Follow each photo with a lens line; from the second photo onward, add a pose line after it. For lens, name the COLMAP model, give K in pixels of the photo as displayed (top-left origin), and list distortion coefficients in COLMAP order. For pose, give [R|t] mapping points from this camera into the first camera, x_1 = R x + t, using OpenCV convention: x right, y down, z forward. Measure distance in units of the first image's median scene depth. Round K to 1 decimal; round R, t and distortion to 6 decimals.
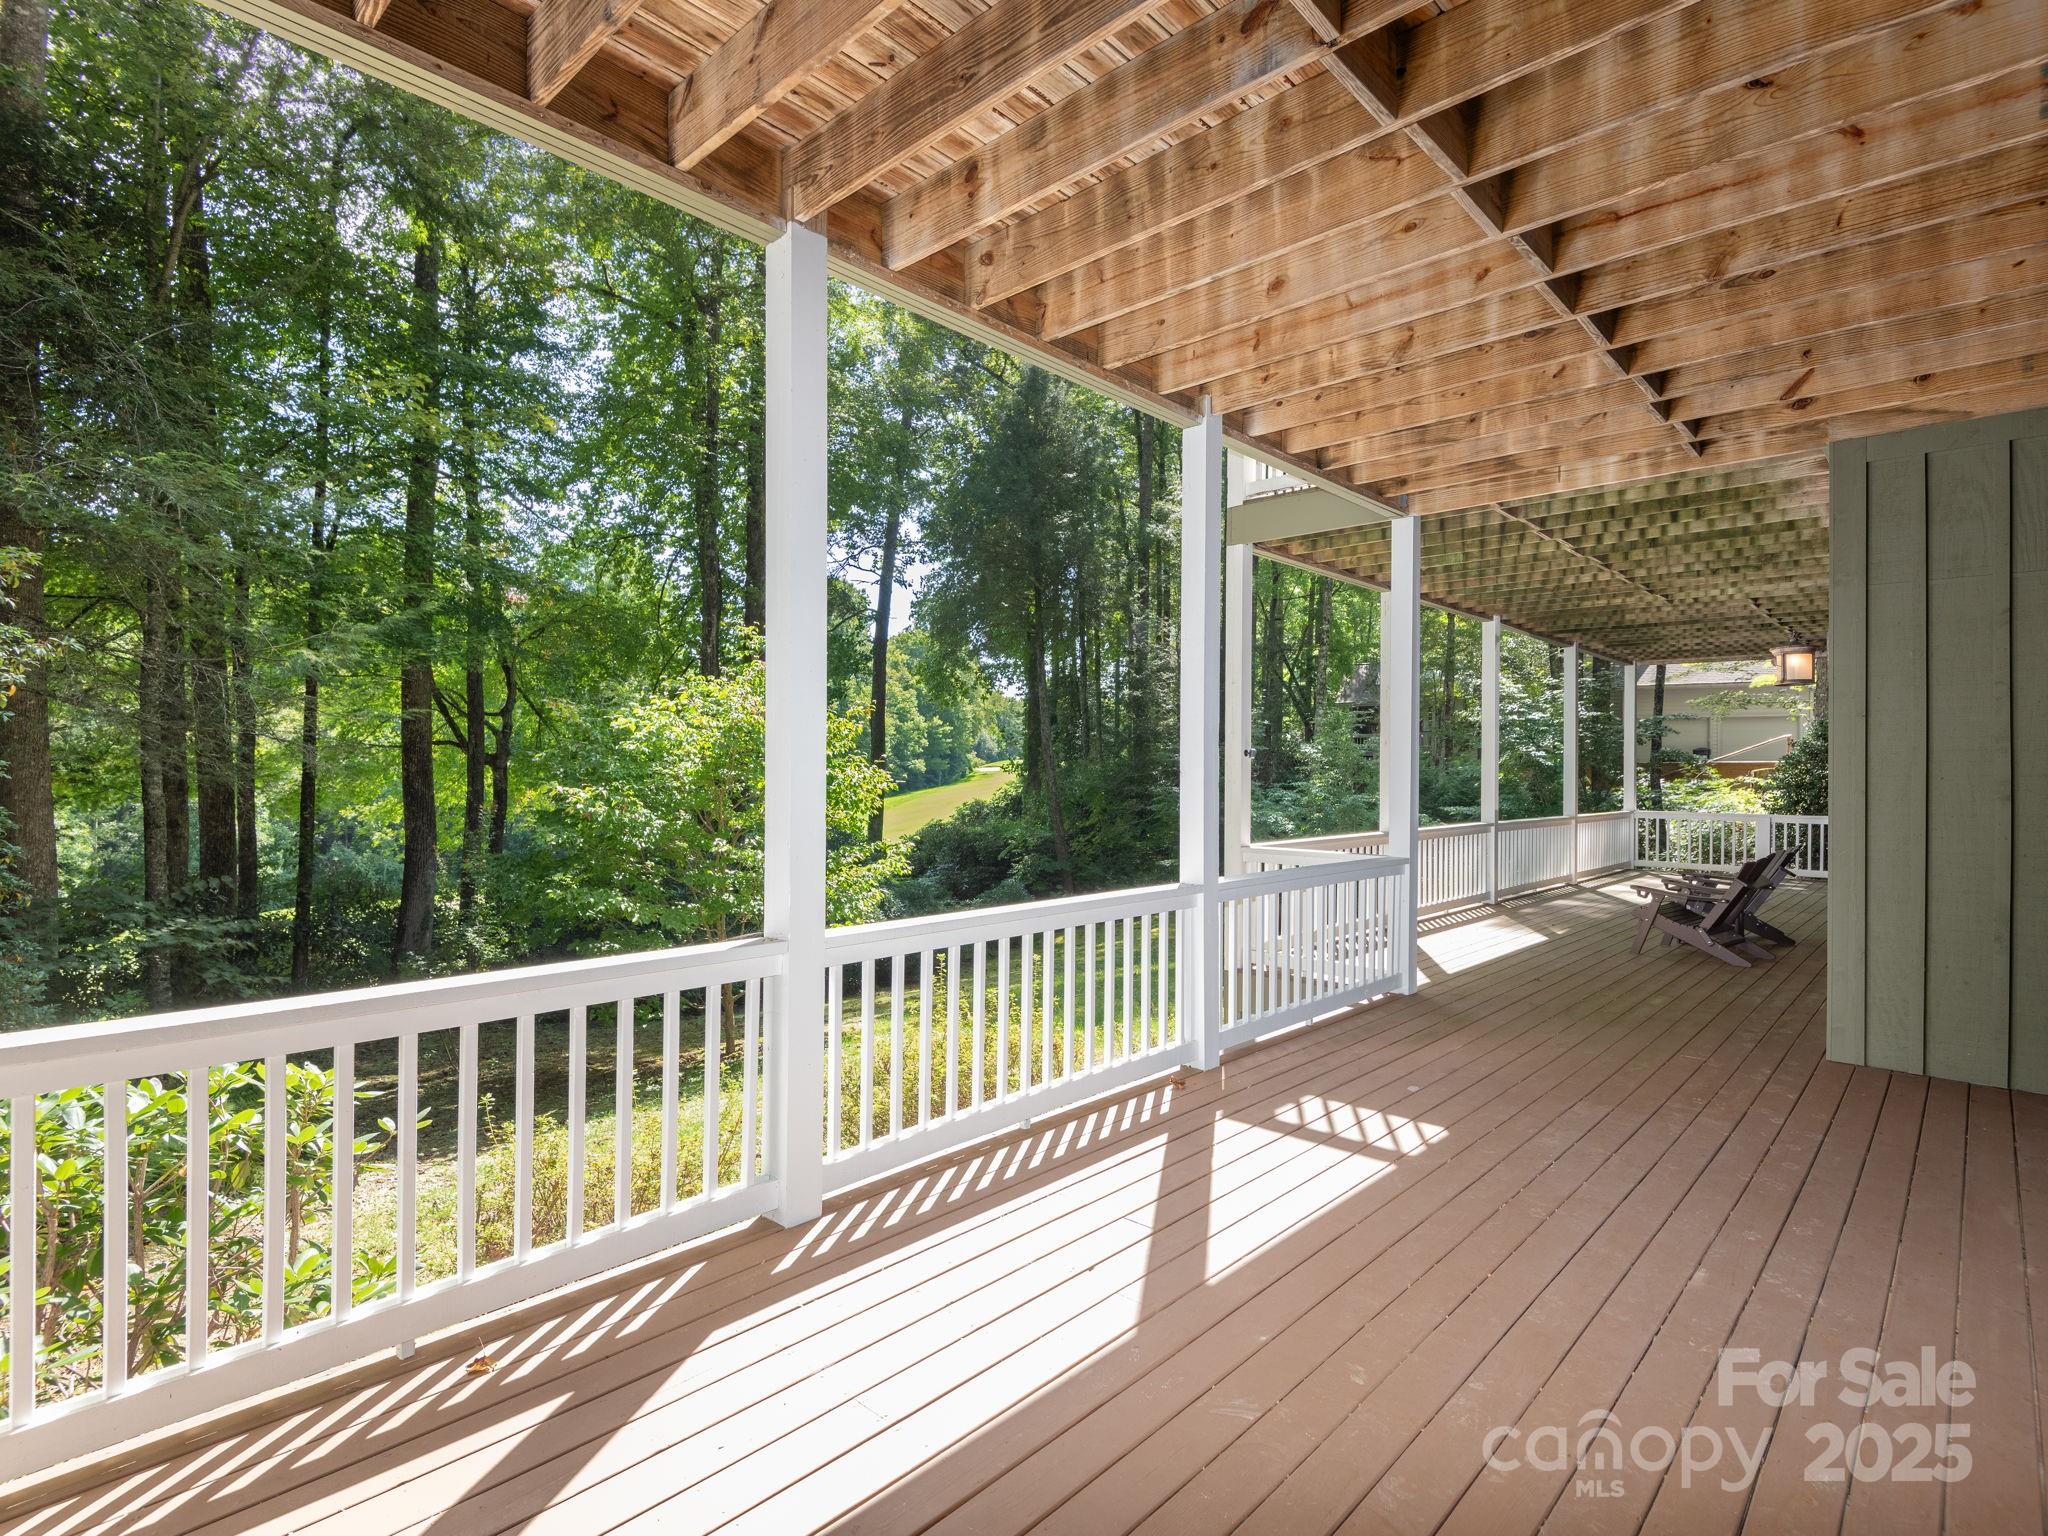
lens RADIAL K [[1037.7, 0, 1028.5], [0, 1037.7, 781.3], [0, 0, 1]] dist [0.023618, -0.013125]
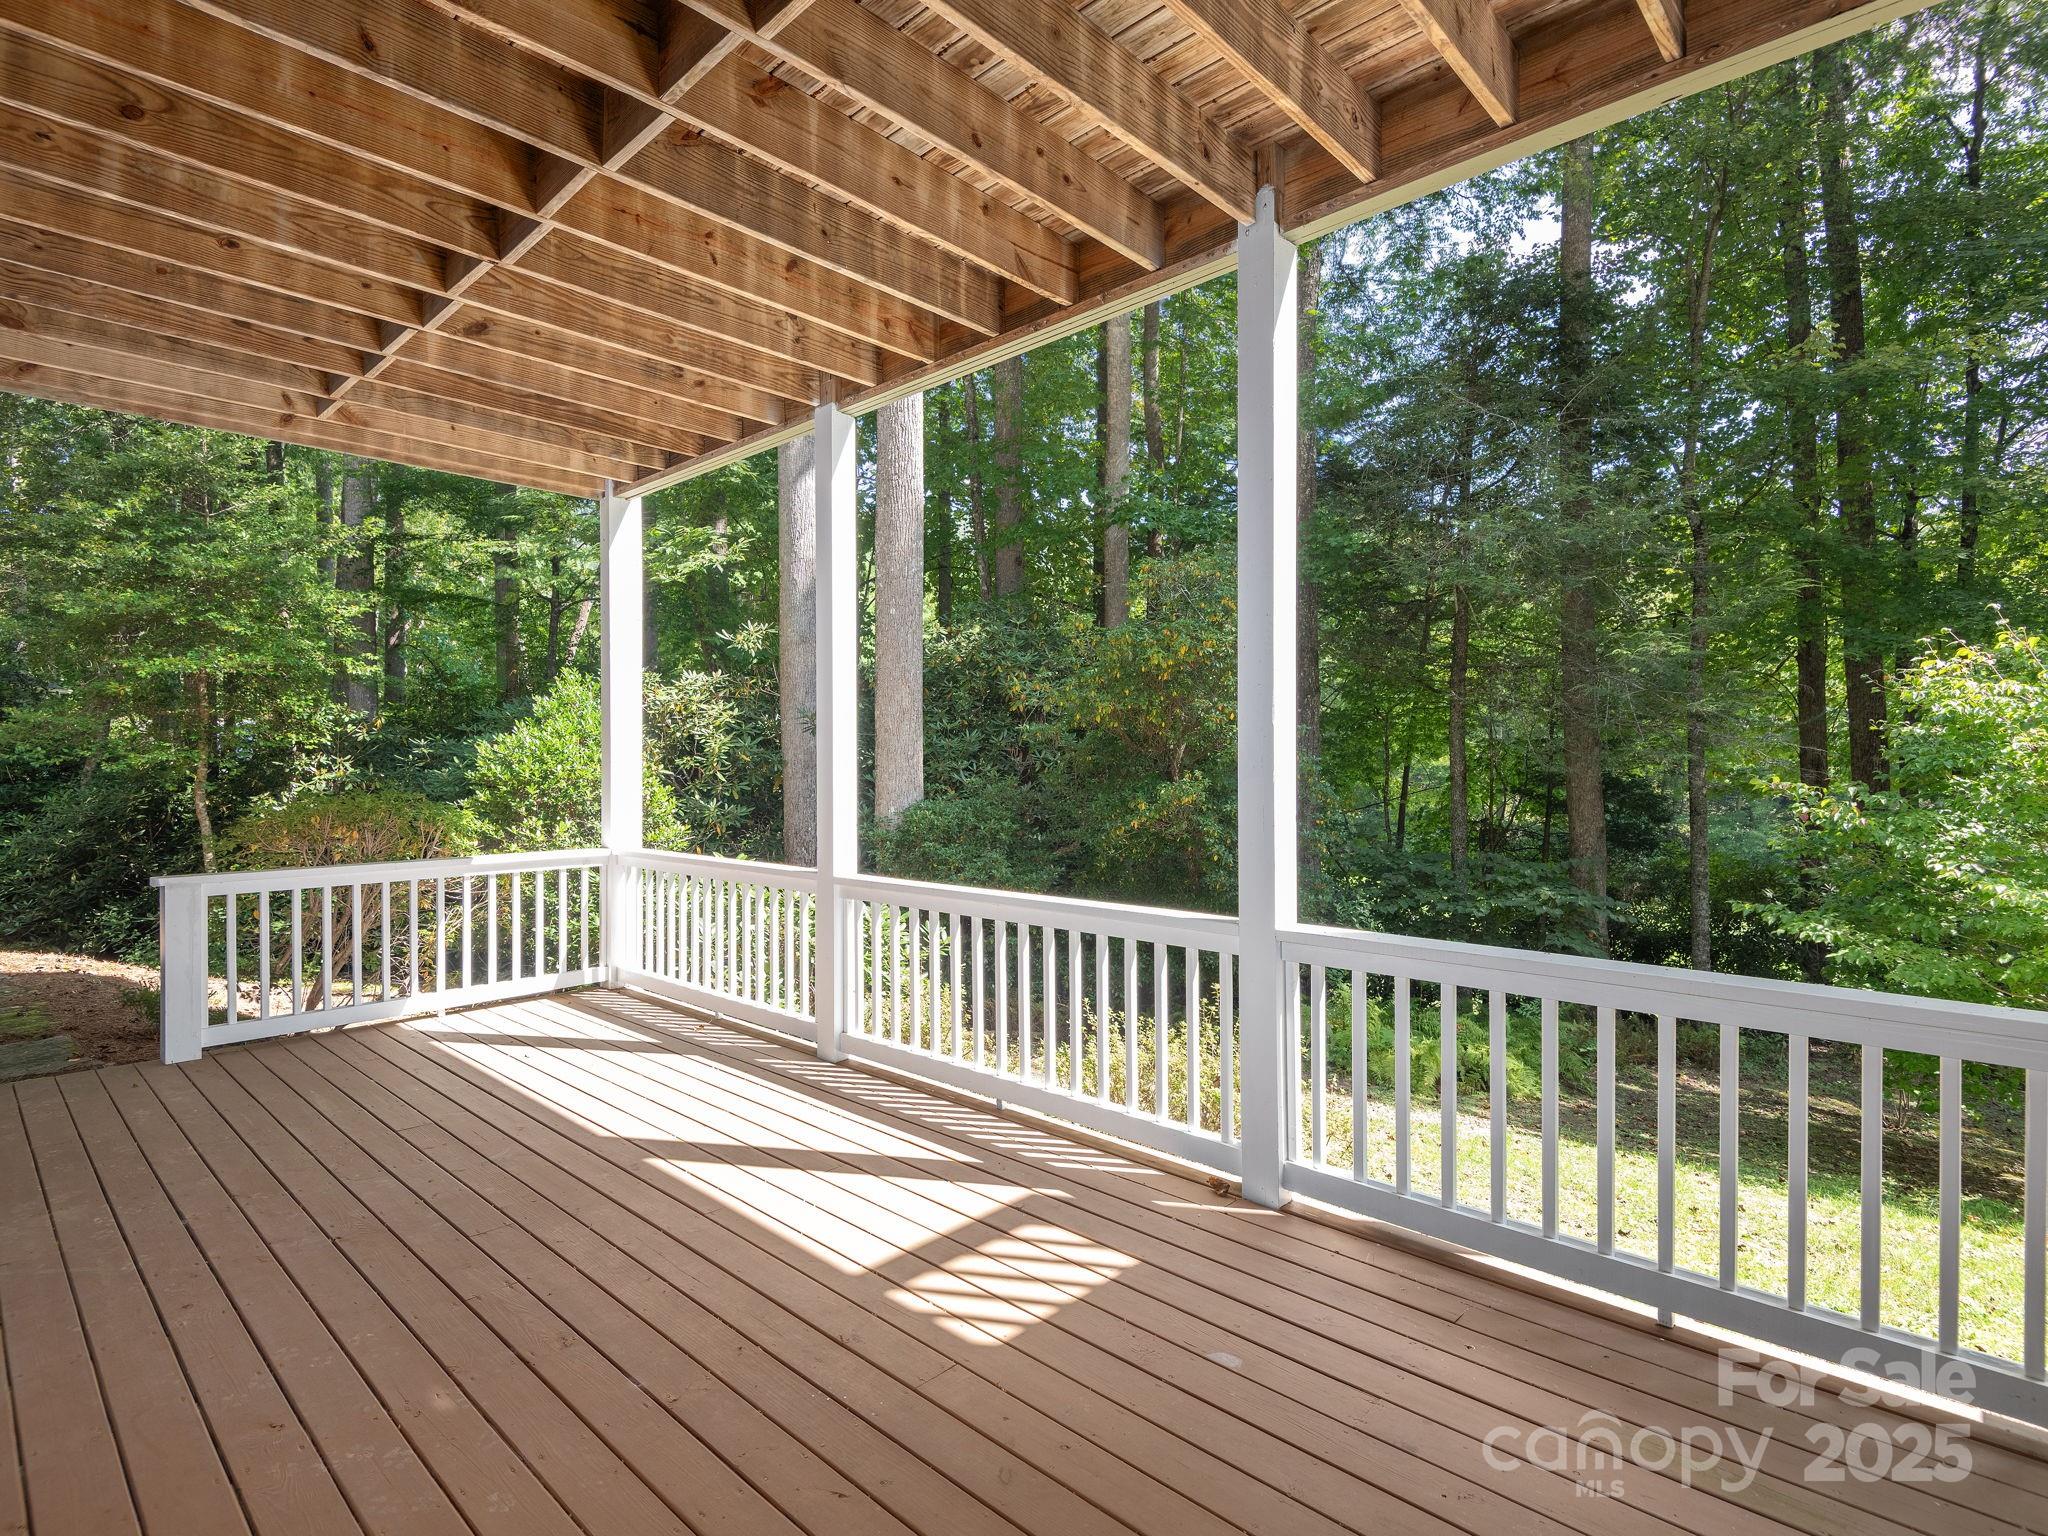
lens RADIAL K [[1037.7, 0, 1024.8], [0, 1037.7, 760.7], [0, 0, 1]] dist [0.023618, -0.013125]
pose [[-0.018503, 0.005315, -0.999815, 1.013297], [0.007361, 0.999959, 0.005180, -0.019372], [0.999802, -0.007264, -0.018541, 1.022913]]
